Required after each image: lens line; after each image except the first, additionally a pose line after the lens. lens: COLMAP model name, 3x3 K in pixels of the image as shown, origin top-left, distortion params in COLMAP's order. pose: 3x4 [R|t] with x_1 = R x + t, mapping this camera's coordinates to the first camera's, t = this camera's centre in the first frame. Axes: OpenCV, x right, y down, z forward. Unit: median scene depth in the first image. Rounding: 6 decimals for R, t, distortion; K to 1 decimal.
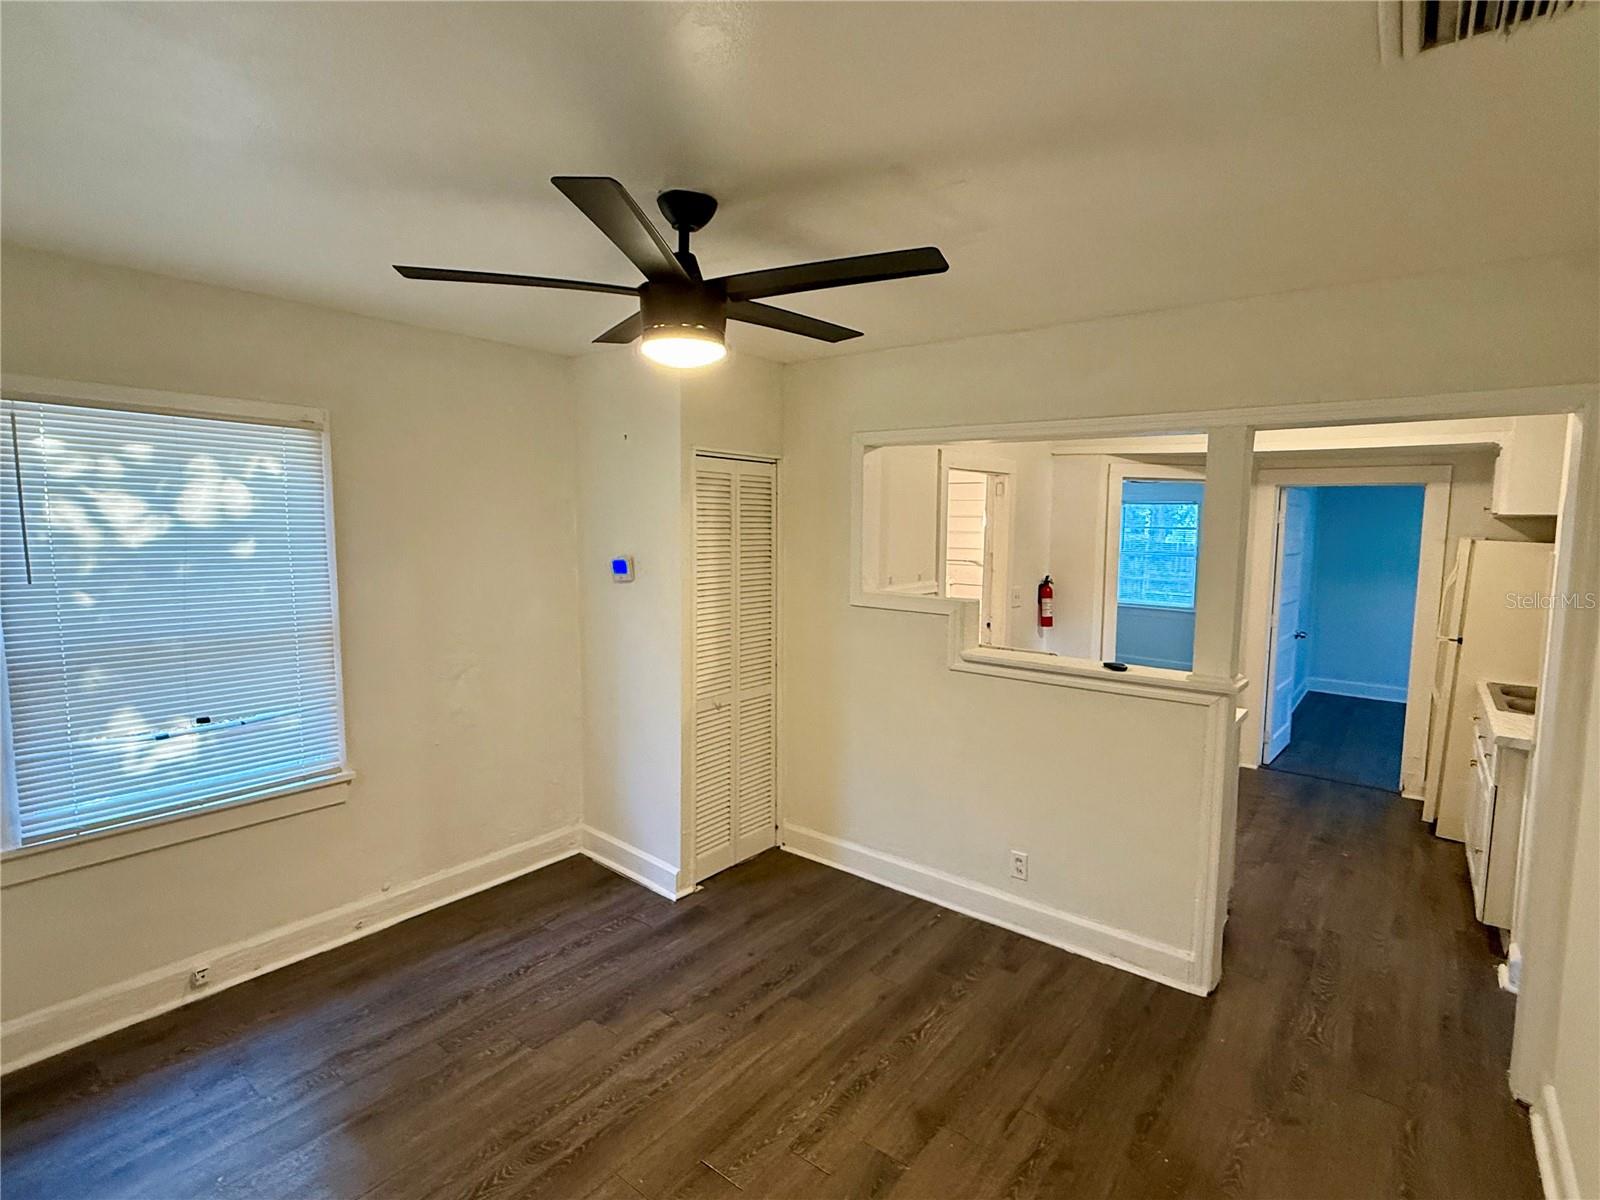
lens RADIAL K [[782.3, 0, 789.6], [0, 782.3, 596.9], [0, 0, 1]] dist [0.003383, -0.000728]
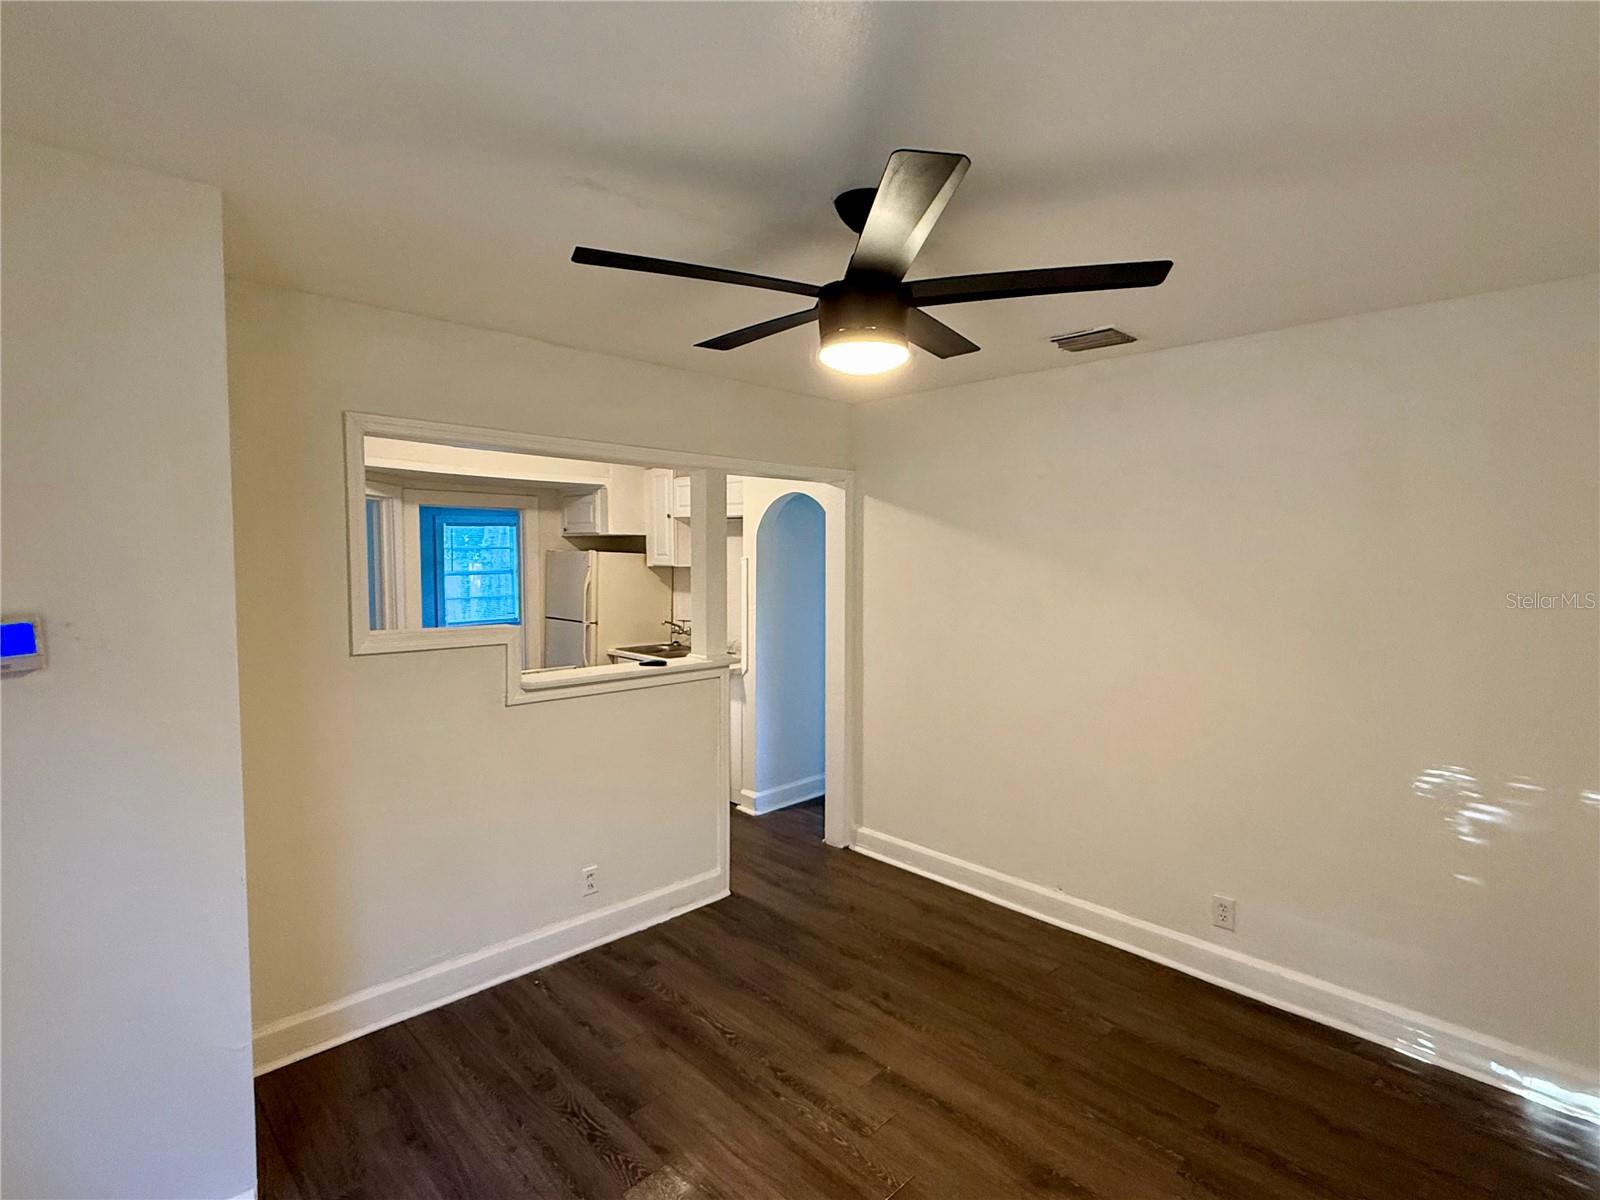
lens RADIAL K [[782.3, 0, 809.4], [0, 782.3, 597.8], [0, 0, 1]] dist [0.003383, -0.000728]
pose [[0.122053, -0.071480, 0.989946, -0.735154], [0.089971, 0.994094, 0.060686, -0.060240], [-0.988437, 0.081660, 0.127764, 0.653927]]
